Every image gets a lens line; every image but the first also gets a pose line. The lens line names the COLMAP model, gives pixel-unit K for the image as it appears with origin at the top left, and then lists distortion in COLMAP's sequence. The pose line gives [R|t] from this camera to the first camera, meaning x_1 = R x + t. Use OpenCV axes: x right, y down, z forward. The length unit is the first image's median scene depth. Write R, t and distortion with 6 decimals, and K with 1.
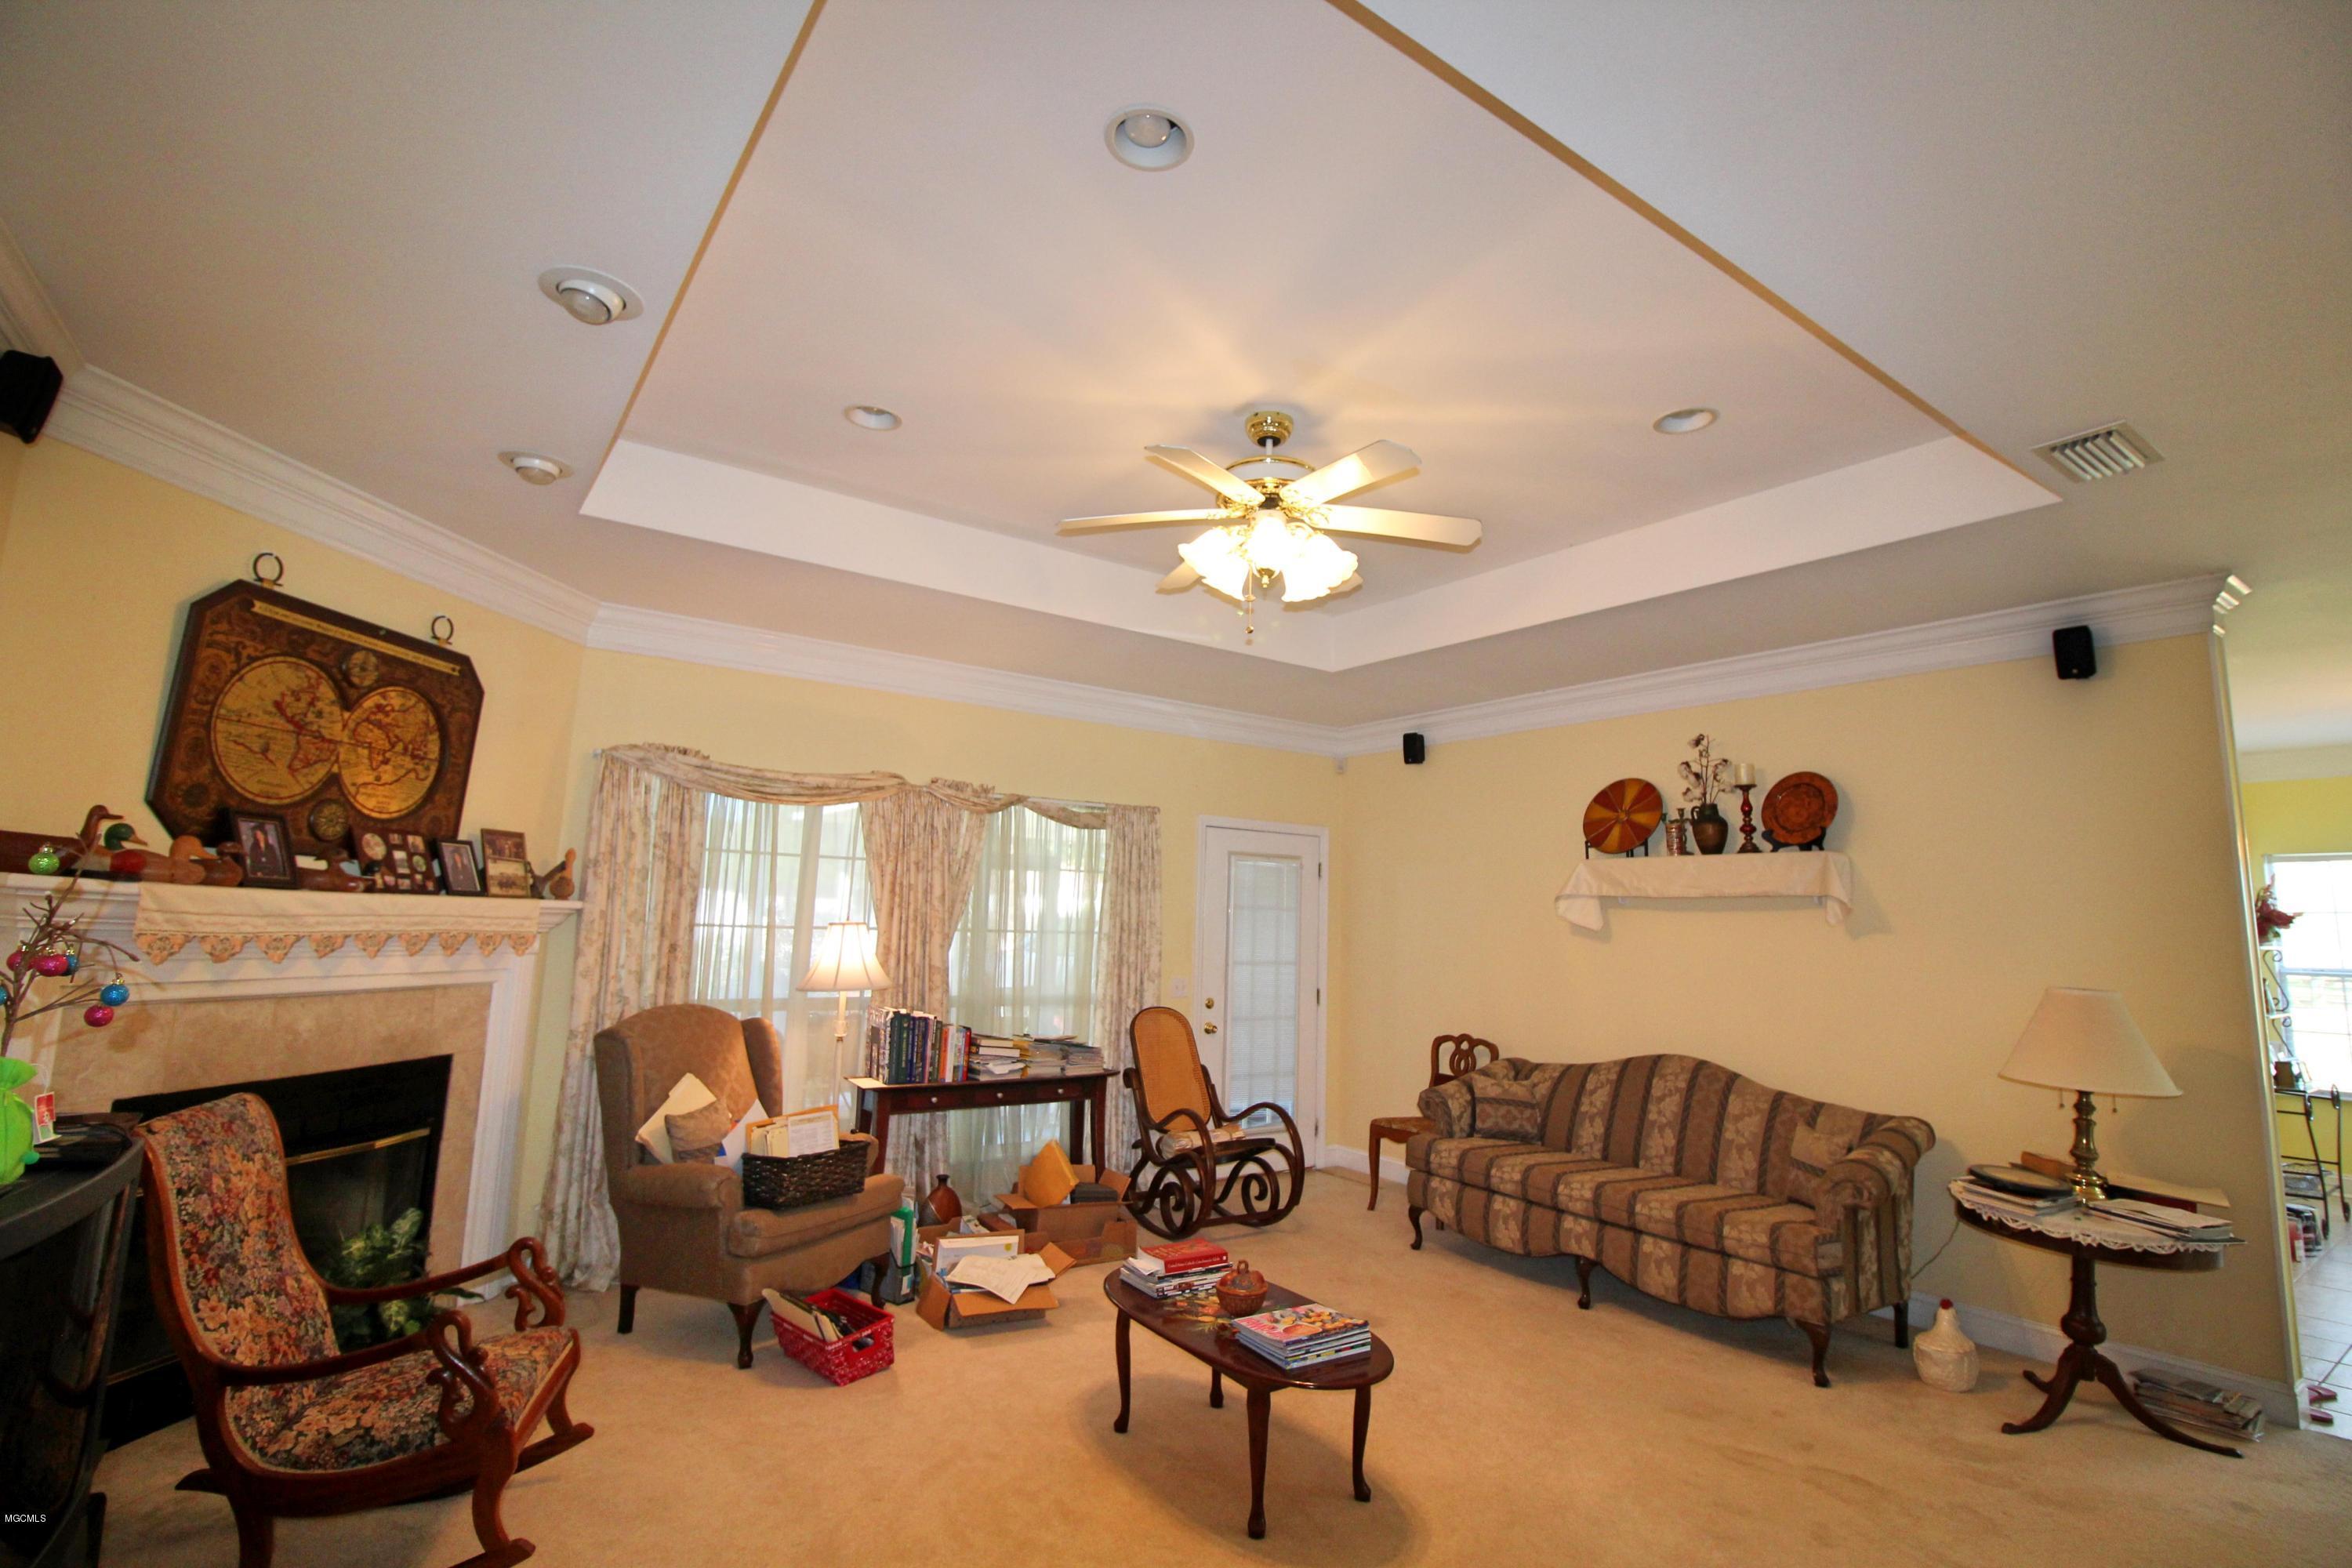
lens RADIAL K [[1102.8, 0, 1184.1], [0, 1102.8, 747.0], [0, 0, 1]] dist [-0.000229, -0.012497]
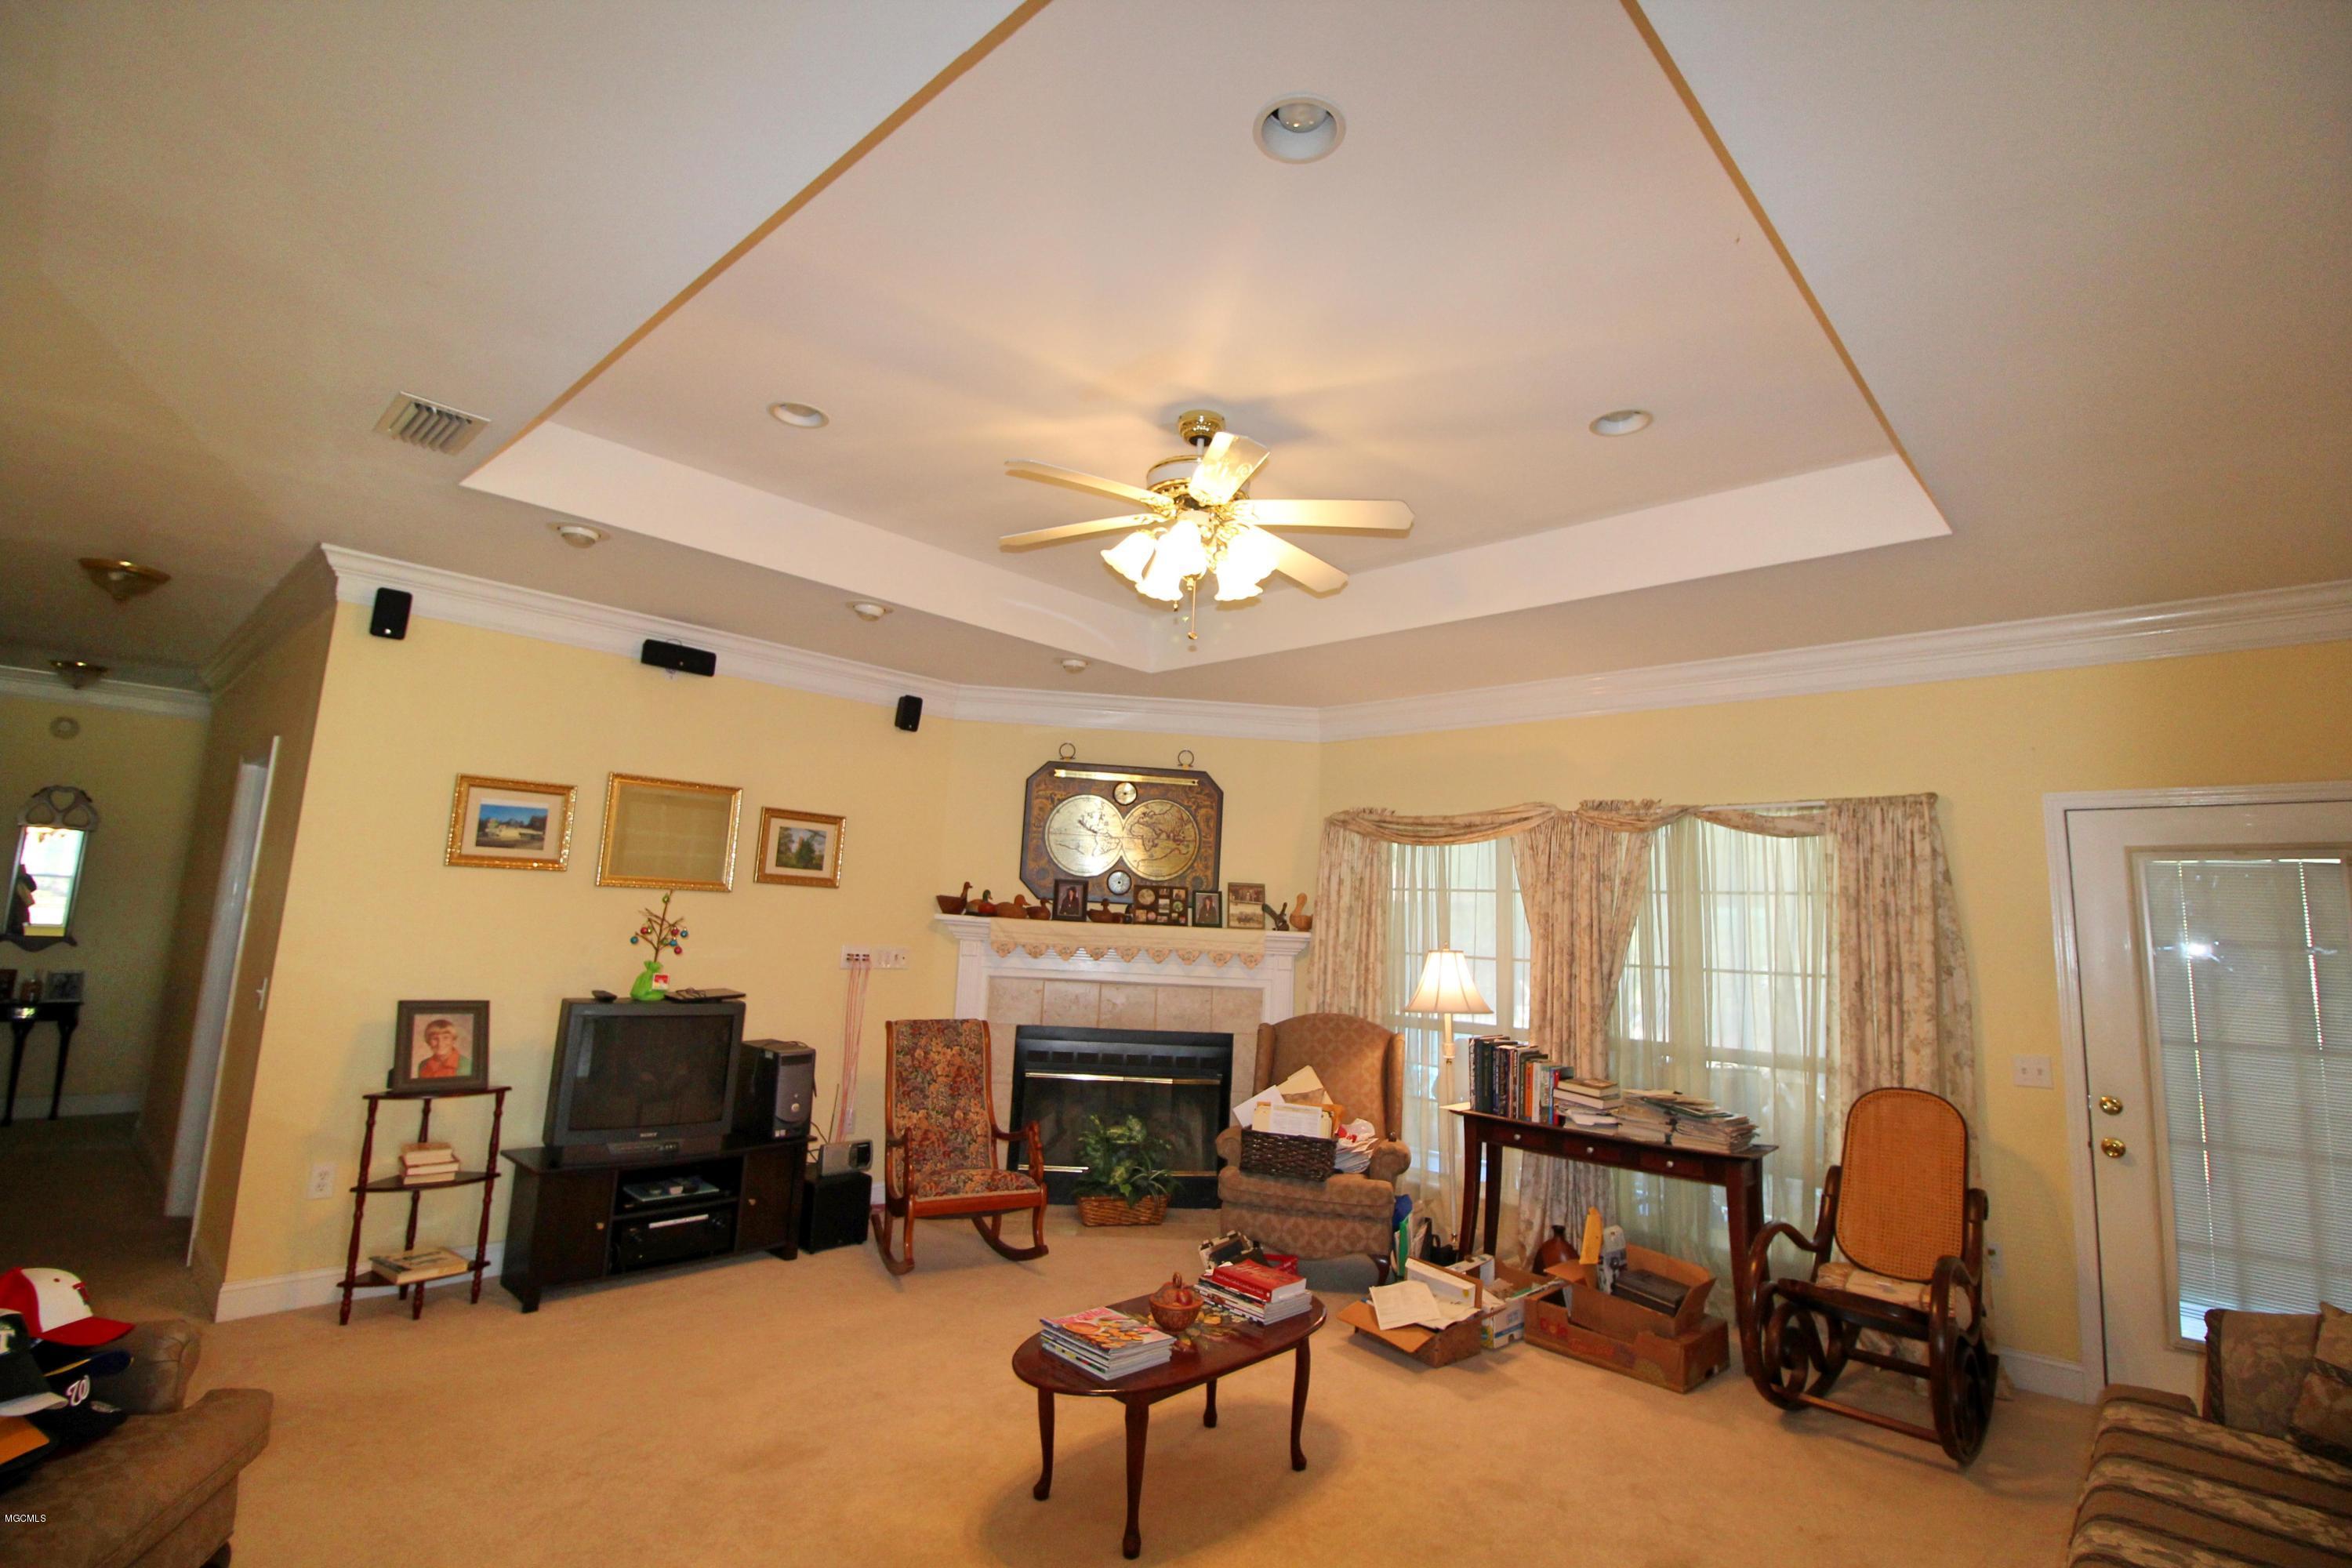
lens RADIAL K [[1102.8, 0, 1184.1], [0, 1102.8, 747.0], [0, 0, 1]] dist [-0.000229, -0.012497]
pose [[0.194651, -0.176485, -0.964865, 0.822458], [0.117214, 0.980817, -0.155756, 0.118488], [0.973844, -0.082778, 0.211604, 0.630140]]
